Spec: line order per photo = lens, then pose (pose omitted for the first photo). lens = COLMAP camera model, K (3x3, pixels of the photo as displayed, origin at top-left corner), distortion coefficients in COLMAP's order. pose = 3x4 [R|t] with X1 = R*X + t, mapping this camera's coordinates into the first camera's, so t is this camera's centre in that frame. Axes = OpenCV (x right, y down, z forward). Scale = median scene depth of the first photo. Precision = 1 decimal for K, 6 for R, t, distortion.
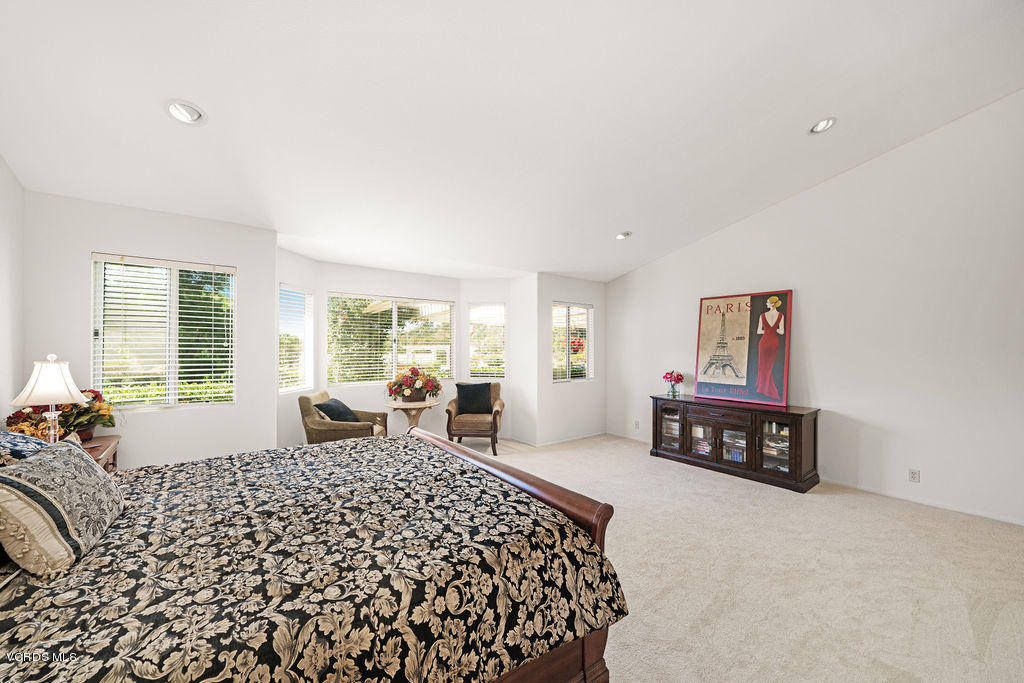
lens RADIAL K [[394.8, 0, 512.0], [0, 394.8, 341.5], [0, 0, 1]] dist [-0.000691, -0.000042]
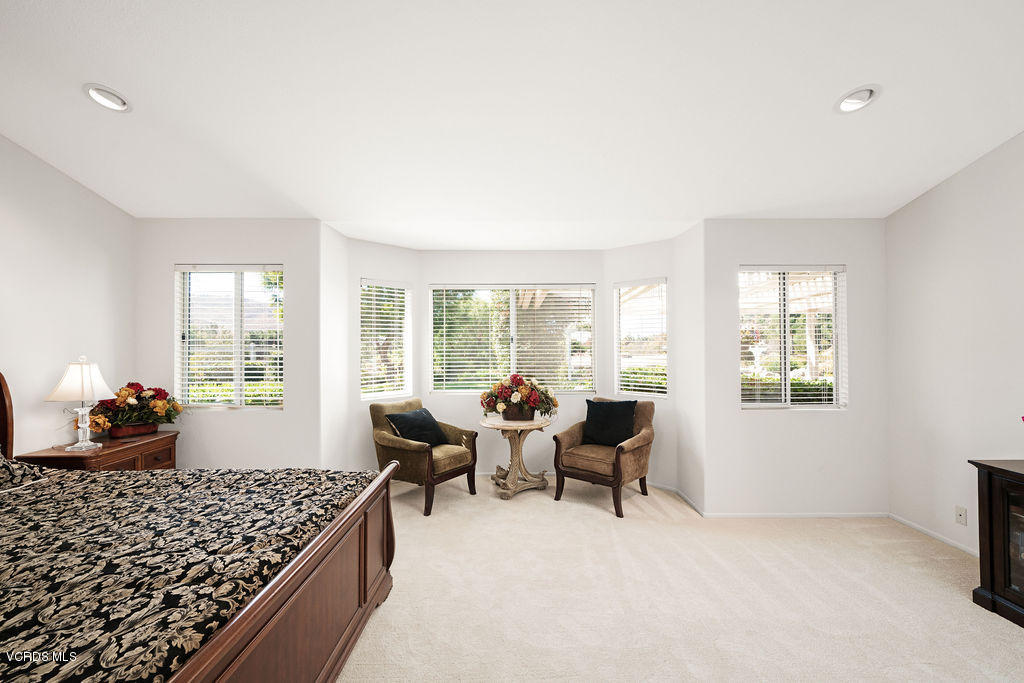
lens RADIAL K [[436.1, 0, 512.0], [0, 436.1, 341.5], [0, 0, 1]] dist [0.013442, -0.000168]
pose [[0.796744, -0.014695, -0.604139, 0.256083], [0.014326, 0.999883, -0.005427, 0.007096], [0.604148, -0.004331, 0.796861, 0.339399]]
